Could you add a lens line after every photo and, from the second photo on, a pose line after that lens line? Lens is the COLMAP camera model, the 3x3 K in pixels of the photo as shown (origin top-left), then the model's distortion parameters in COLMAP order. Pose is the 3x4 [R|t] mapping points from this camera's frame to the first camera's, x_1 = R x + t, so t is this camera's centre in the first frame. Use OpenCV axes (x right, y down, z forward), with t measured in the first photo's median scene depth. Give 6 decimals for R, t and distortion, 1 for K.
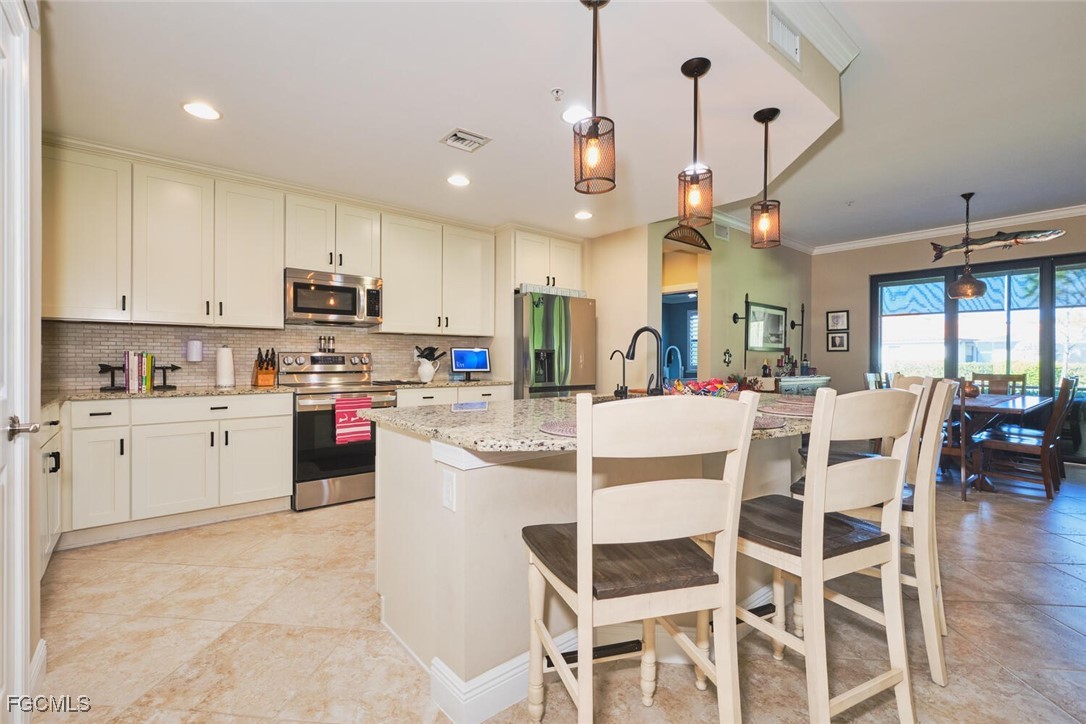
lens RADIAL K [[479.0, 0, 542.4], [0, 479.0, 360.2], [0, 0, 1]] dist [-0.001348, -0.002583]
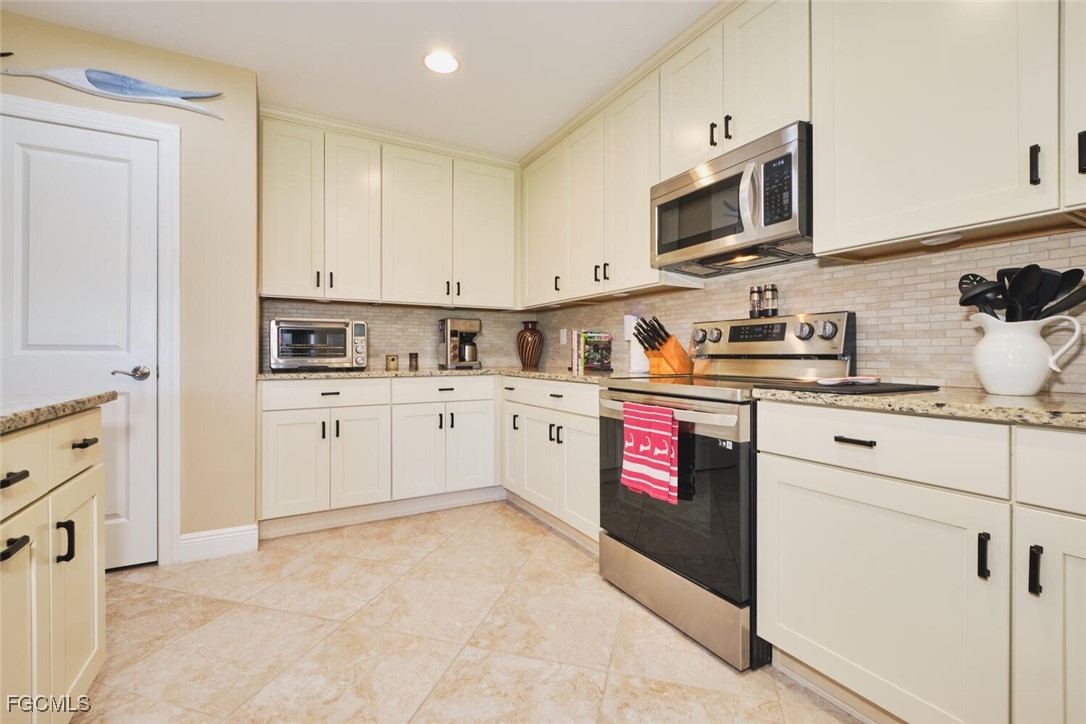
lens RADIAL K [[478.2, 0, 537.5], [0, 478.2, 355.1], [0, 0, 1]] dist [-0.001590, -0.001823]
pose [[-0.187922, 0.000528, -0.982184, 0.084288], [-0.002761, 0.999996, 0.001066, 0.021436], [0.982180, 0.002912, -0.187919, 0.776951]]
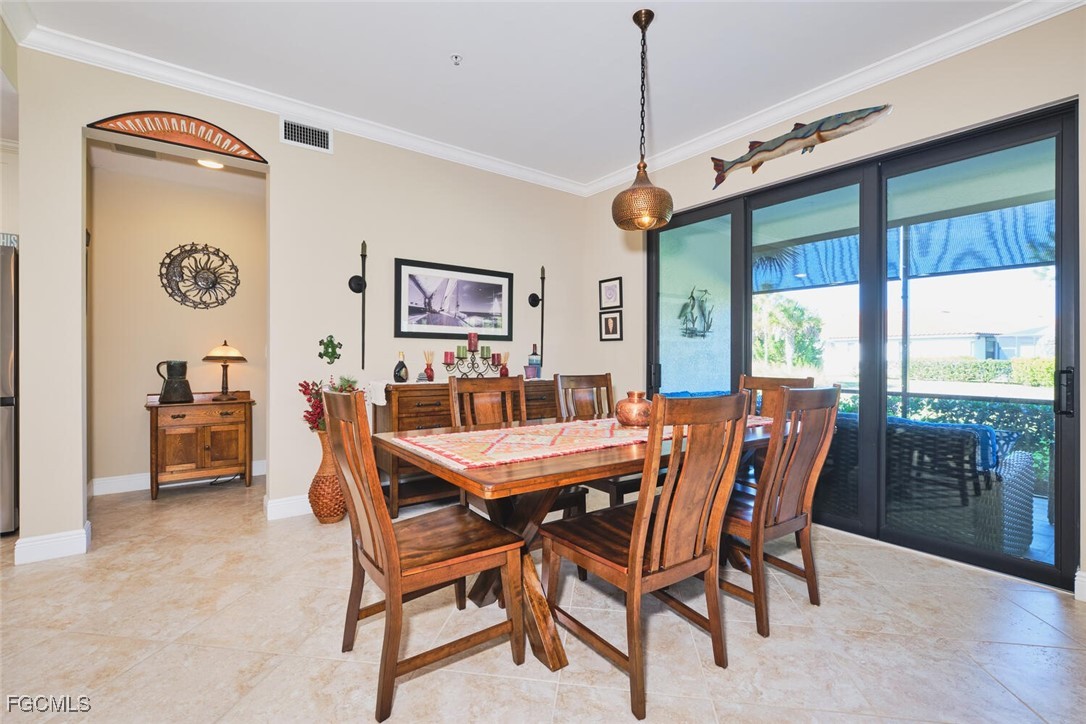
lens RADIAL K [[478.2, 0, 541.5], [0, 478.2, 360.2], [0, 0, 1]] dist [-0.001590, -0.001823]
pose [[0.998625, -0.000692, -0.052414, 0.860079], [0.001089, 0.999971, 0.007561, 0.004832], [0.052408, -0.007607, 0.998597, 0.528664]]
